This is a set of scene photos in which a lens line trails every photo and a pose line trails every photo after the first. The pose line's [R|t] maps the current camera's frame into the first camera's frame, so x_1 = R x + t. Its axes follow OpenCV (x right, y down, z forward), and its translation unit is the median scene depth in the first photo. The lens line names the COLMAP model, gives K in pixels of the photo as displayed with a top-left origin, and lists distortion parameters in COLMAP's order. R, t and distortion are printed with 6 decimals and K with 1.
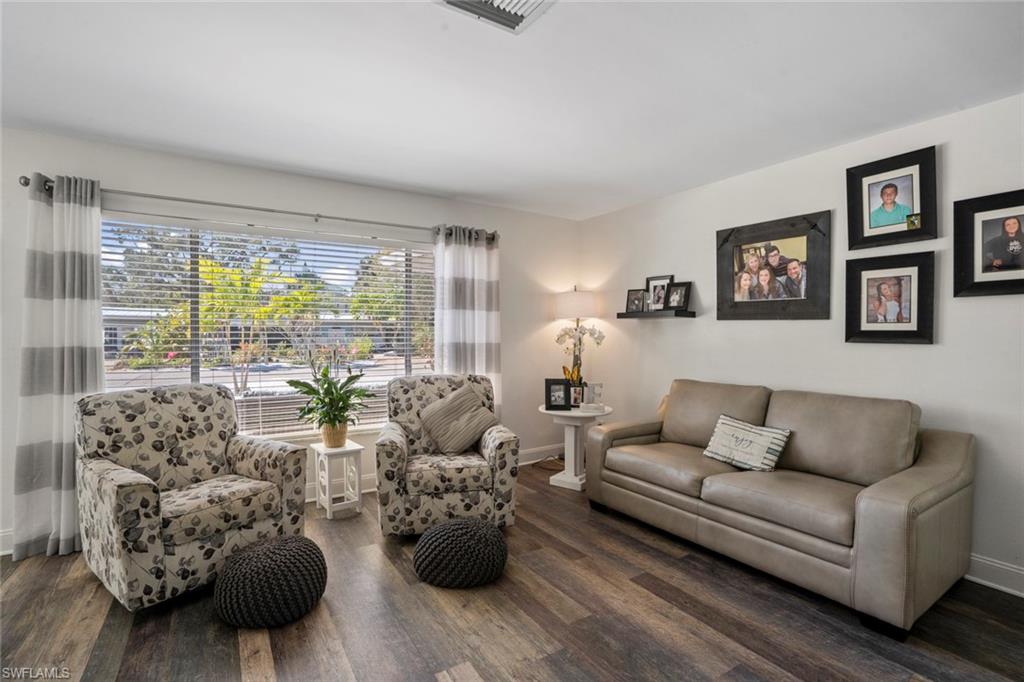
lens RADIAL K [[480.8, 0, 509.1], [0, 480.8, 340.0], [0, 0, 1]] dist [-0.045615, 0.015918]
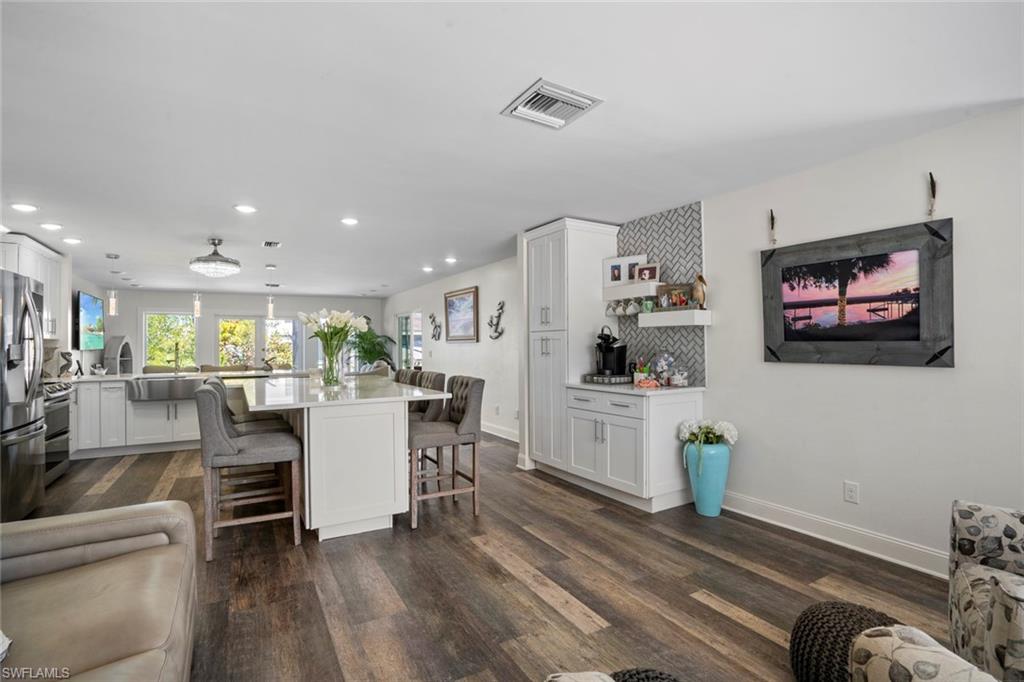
lens RADIAL K [[480.8, 0, 507.6], [0, 480.8, 340.6], [0, 0, 1]] dist [-0.045615, 0.015918]
pose [[-0.999216, 0.003252, 0.039465, 0.036464], [0.003621, 0.999950, 0.009276, -0.022533], [-0.039433, 0.009411, -0.999178, 1.376961]]
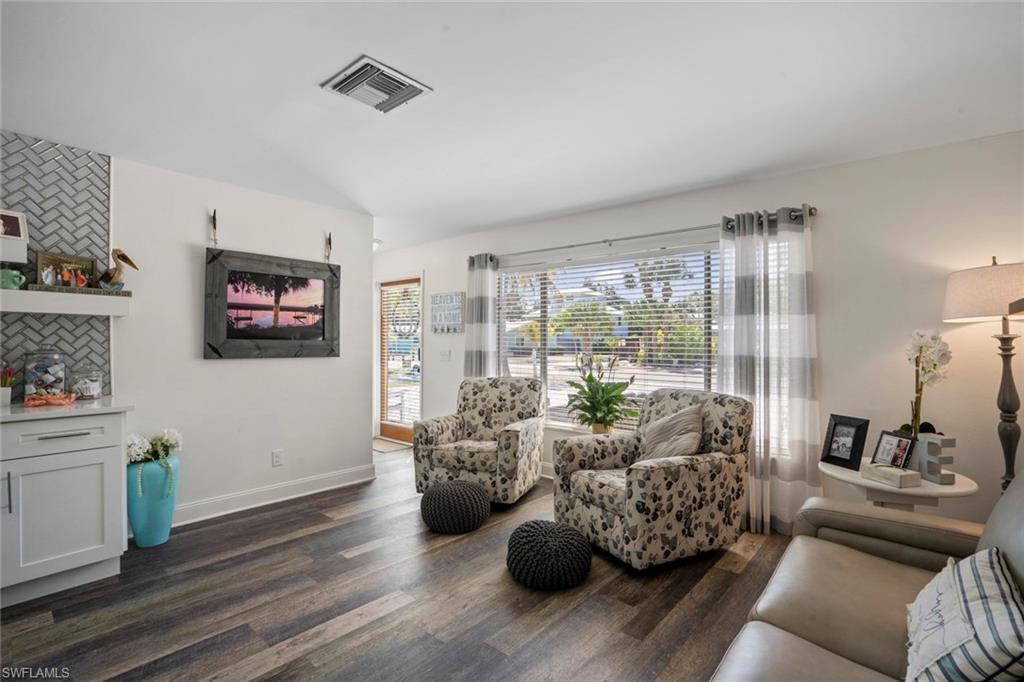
lens RADIAL K [[480.8, 0, 508.5], [0, 480.8, 338.2], [0, 0, 1]] dist [-0.045615, 0.015918]
pose [[0.296901, -0.009824, -0.954858, 0.783094], [-0.020120, 0.999661, -0.016542, -0.004163], [0.954696, 0.024123, 0.296603, 0.544047]]
